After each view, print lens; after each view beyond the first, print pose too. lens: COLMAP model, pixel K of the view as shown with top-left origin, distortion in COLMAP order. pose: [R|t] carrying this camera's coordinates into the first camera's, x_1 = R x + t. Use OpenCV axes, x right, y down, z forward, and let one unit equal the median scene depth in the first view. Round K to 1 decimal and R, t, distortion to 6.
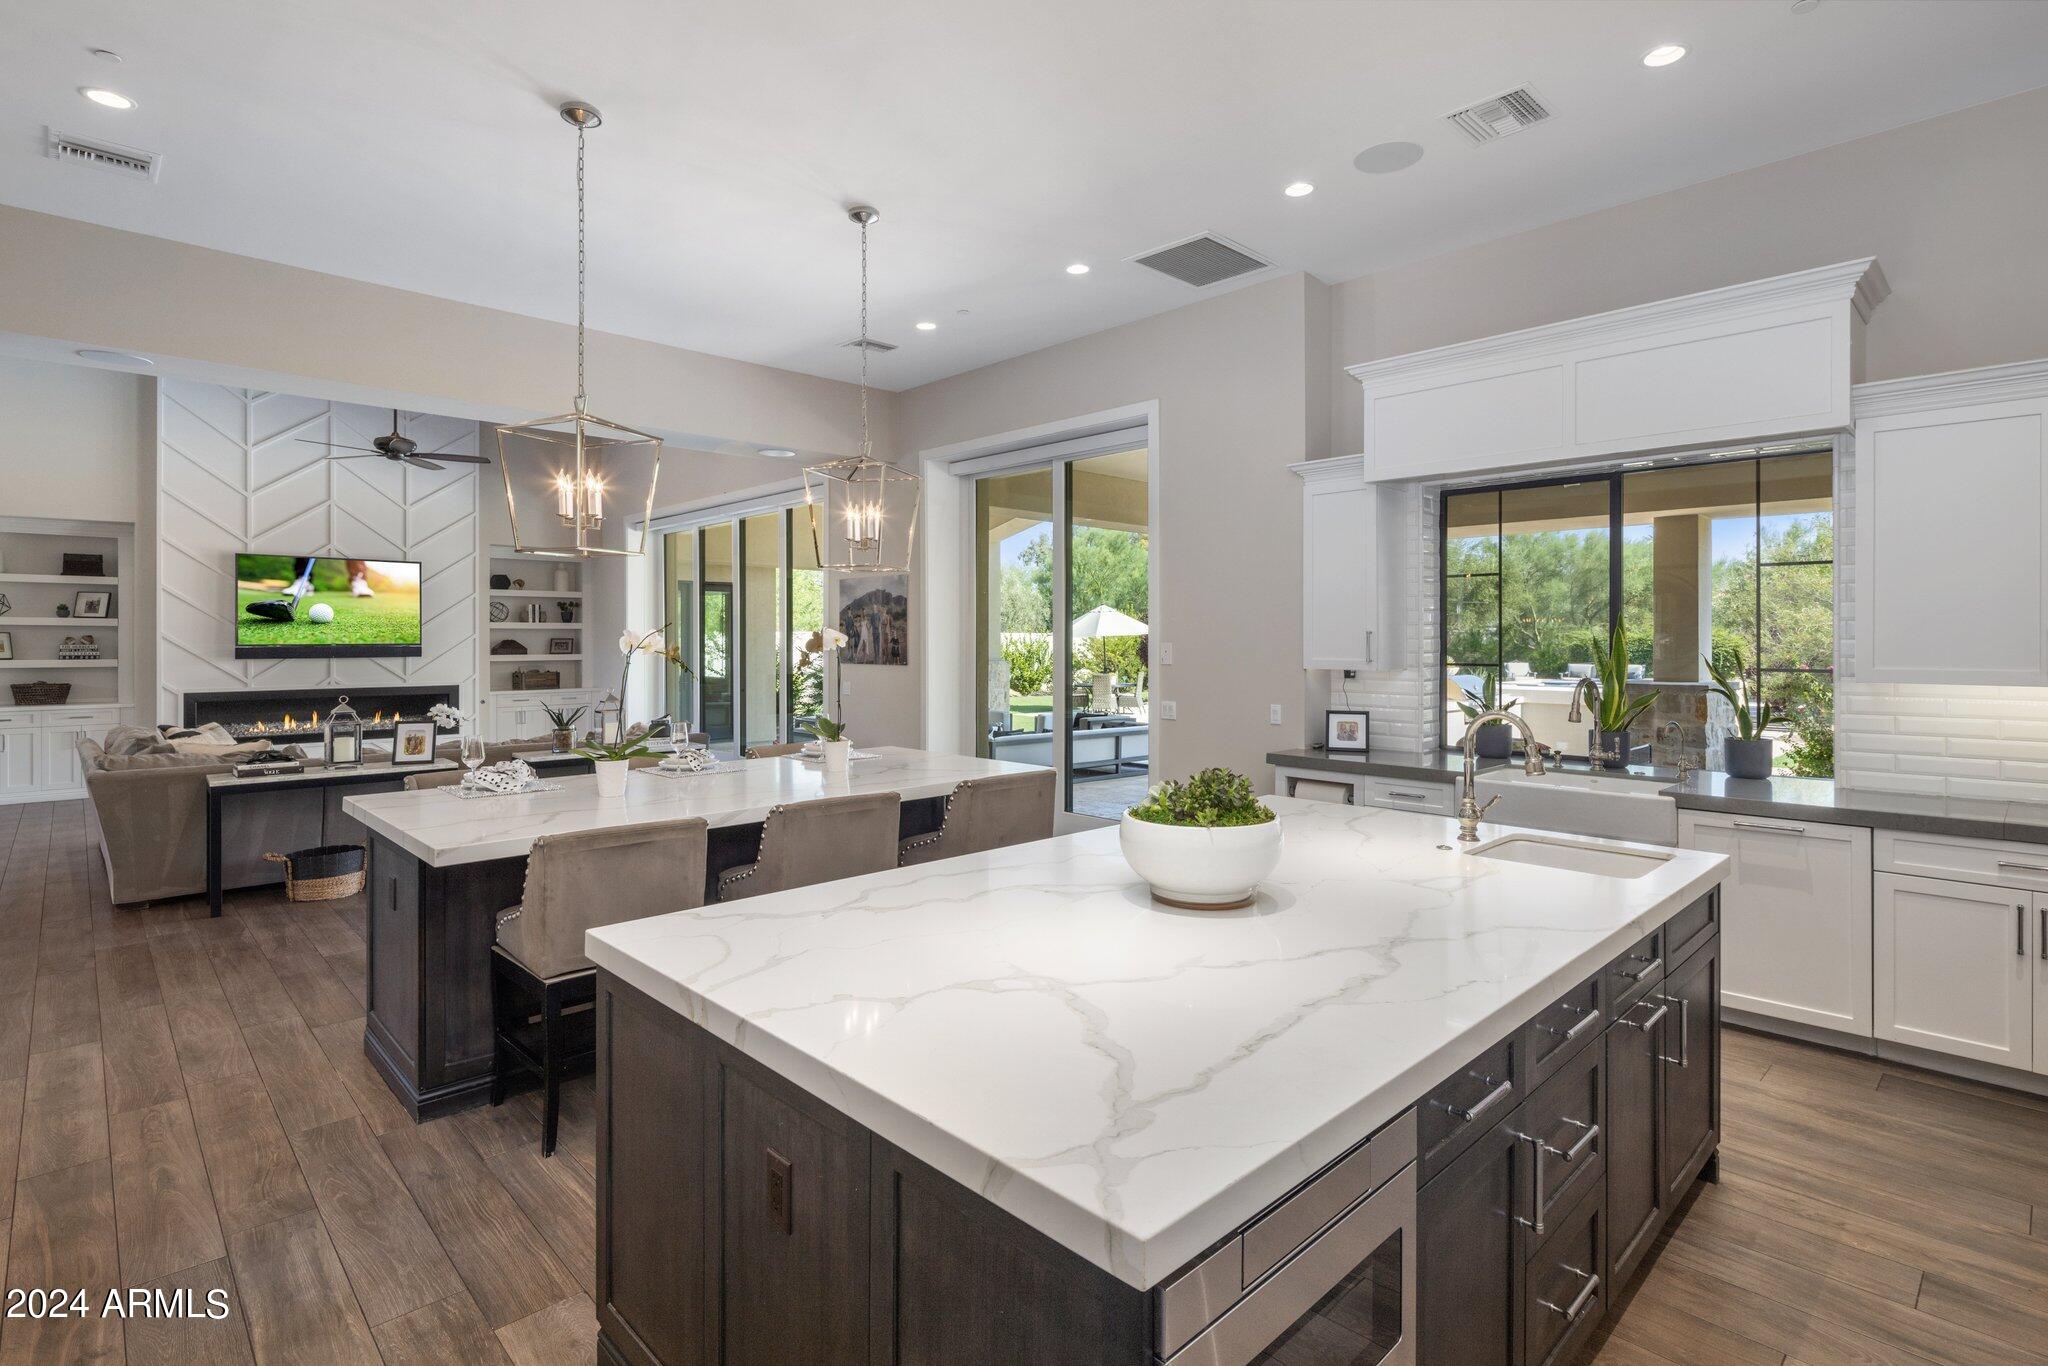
lens RADIAL K [[995.2, 0, 1032.1], [0, 995.2, 647.6], [0, 0, 1]] dist [0.005537, -0.004991]
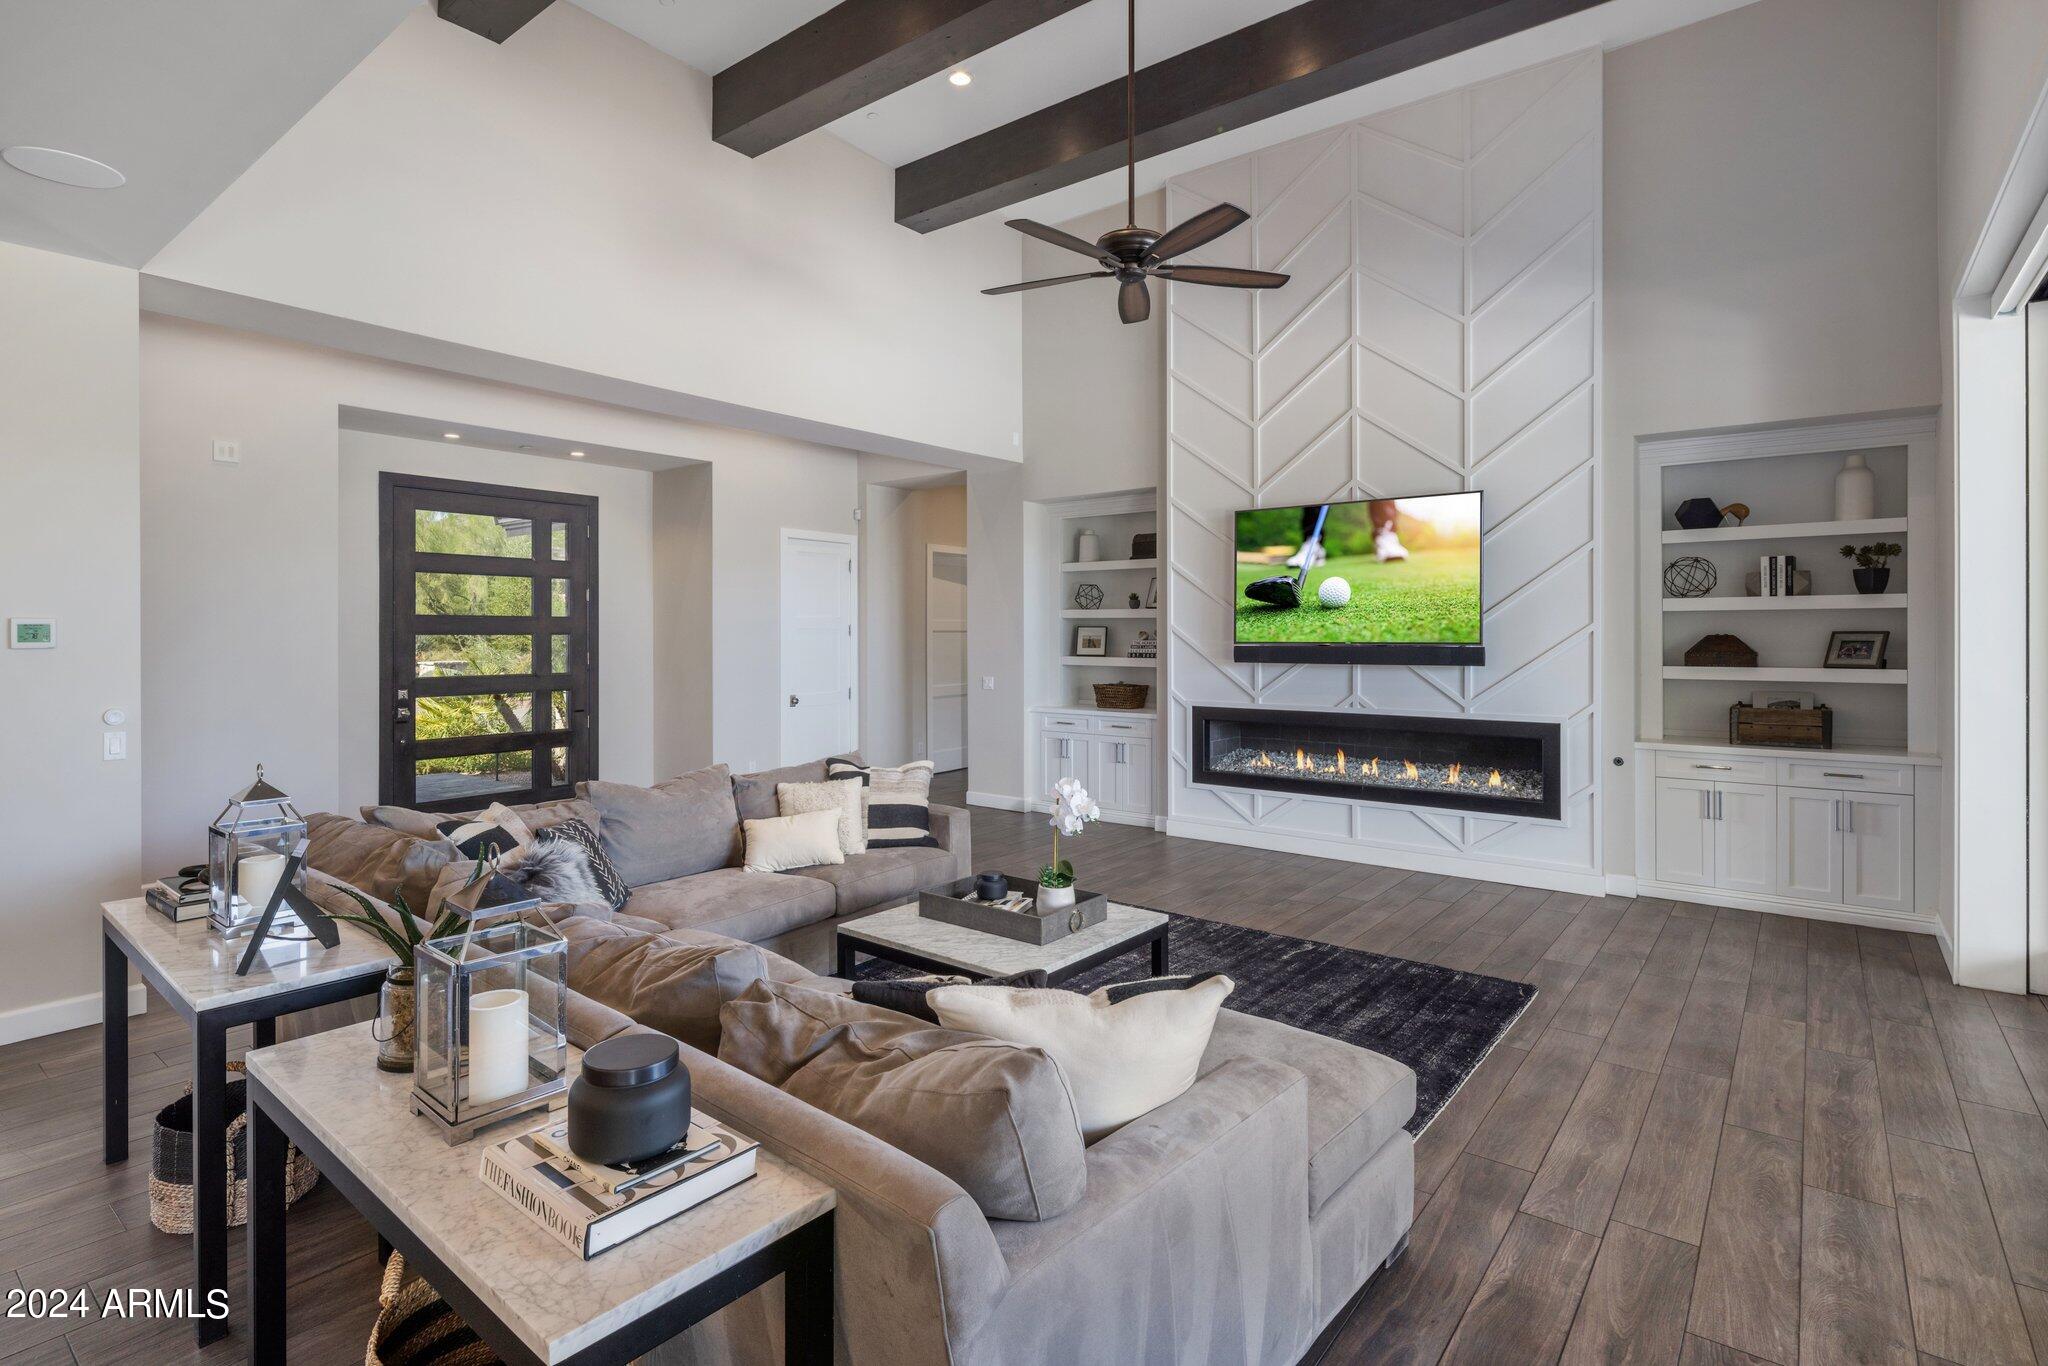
lens RADIAL K [[995.2, 0, 1036.1], [0, 995.2, 622.6], [0, 0, 1]] dist [0.005537, -0.004991]
pose [[0.141851, -0.014464, -0.989782, -0.122529], [-0.008036, 0.999843, -0.015762, -0.004090], [0.989855, 0.010190, 0.141712, 0.740347]]
